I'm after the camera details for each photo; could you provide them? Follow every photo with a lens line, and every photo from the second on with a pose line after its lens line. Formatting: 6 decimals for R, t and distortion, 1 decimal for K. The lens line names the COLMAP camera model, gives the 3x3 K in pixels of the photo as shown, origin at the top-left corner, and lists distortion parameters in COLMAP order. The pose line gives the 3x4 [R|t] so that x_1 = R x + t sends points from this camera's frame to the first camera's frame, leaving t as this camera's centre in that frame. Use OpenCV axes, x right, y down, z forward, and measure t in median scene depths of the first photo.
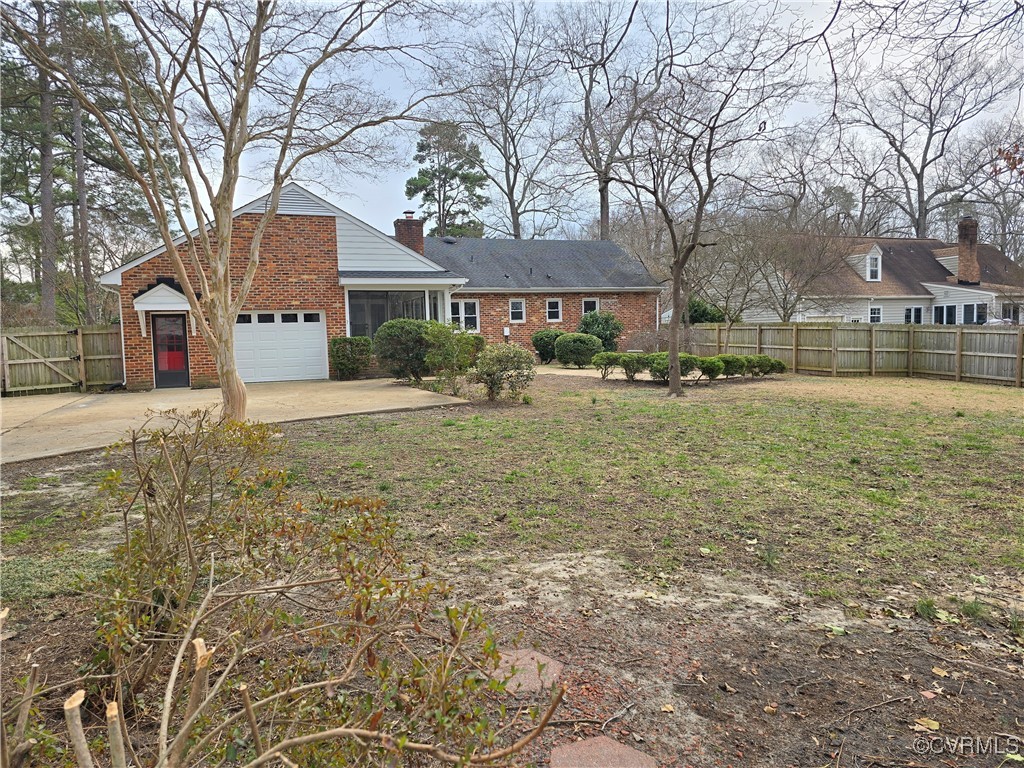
lens RADIAL K [[668.7, 0, 507.2], [0, 668.7, 381.8], [0, 0, 1]] dist [0.040384, -0.010077]
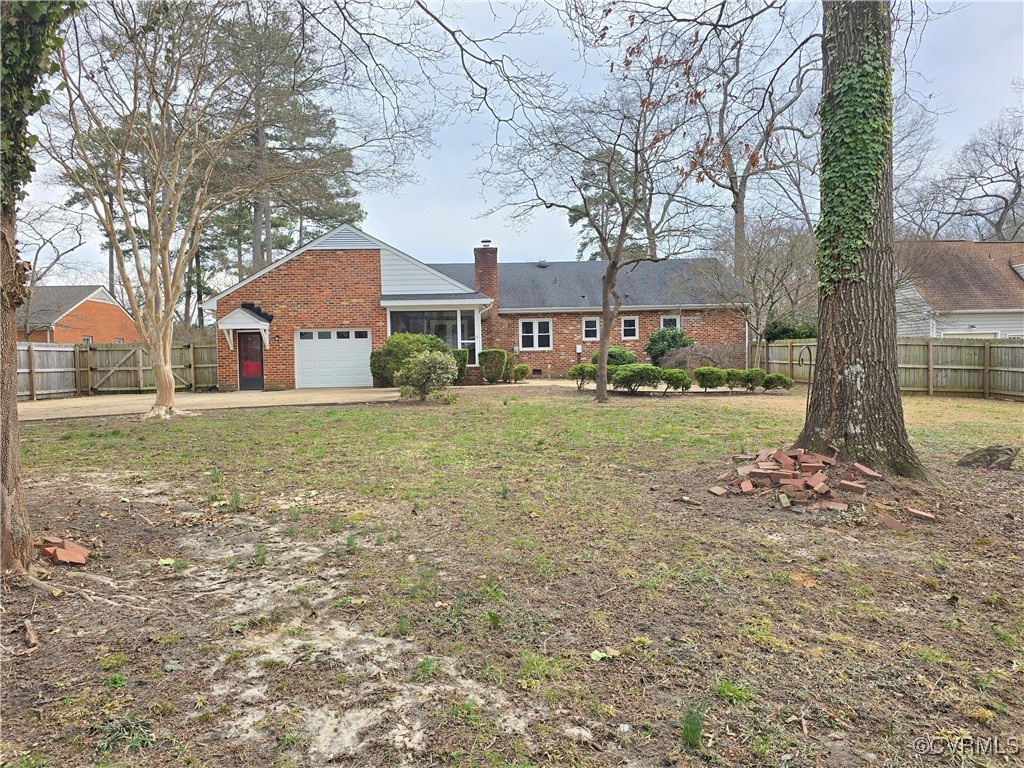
lens RADIAL K [[668.7, 0, 509.9], [0, 668.7, 382.8], [0, 0, 1]] dist [0.040384, -0.010077]
pose [[0.951573, 0.015571, -0.307028, 0.275523], [-0.025952, 0.999220, -0.029757, 0.015429], [0.306325, 0.036284, 0.951235, -0.037099]]
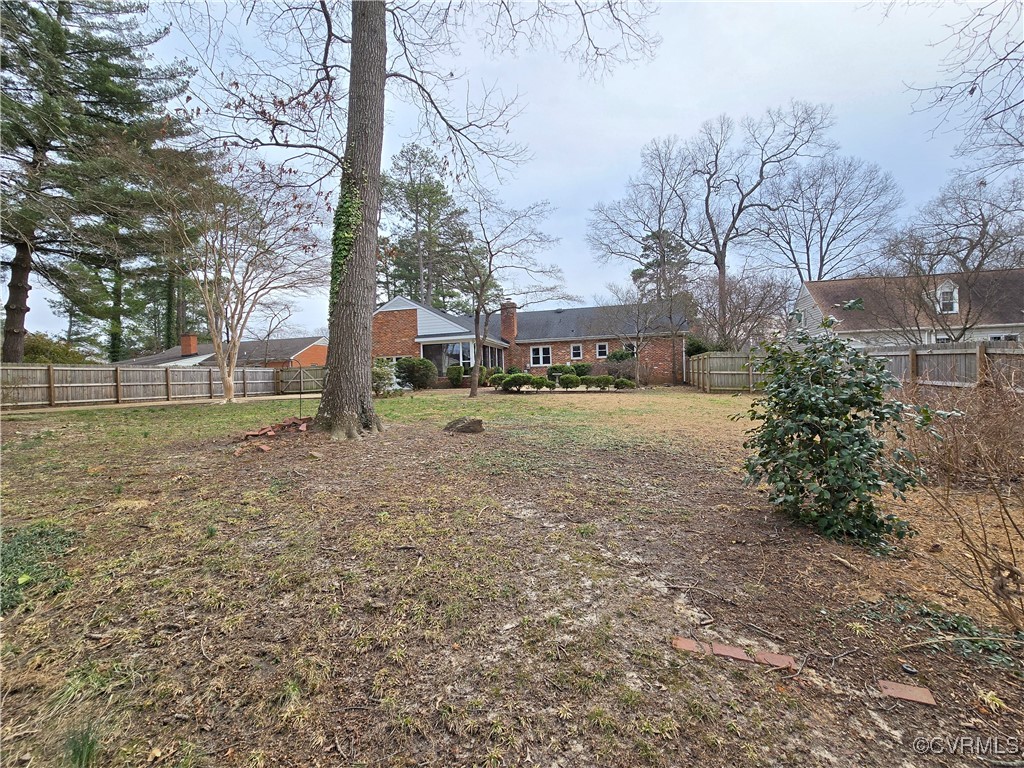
lens RADIAL K [[423.7, 0, 517.9], [0, 423.7, 393.1], [0, 0, 1]] dist [0.003697, 0.000094]
pose [[0.841110, 0.015283, -0.540648, 0.573569], [-0.025511, 0.999609, -0.011432, 0.012055], [0.540262, 0.023408, 0.841171, 0.082589]]
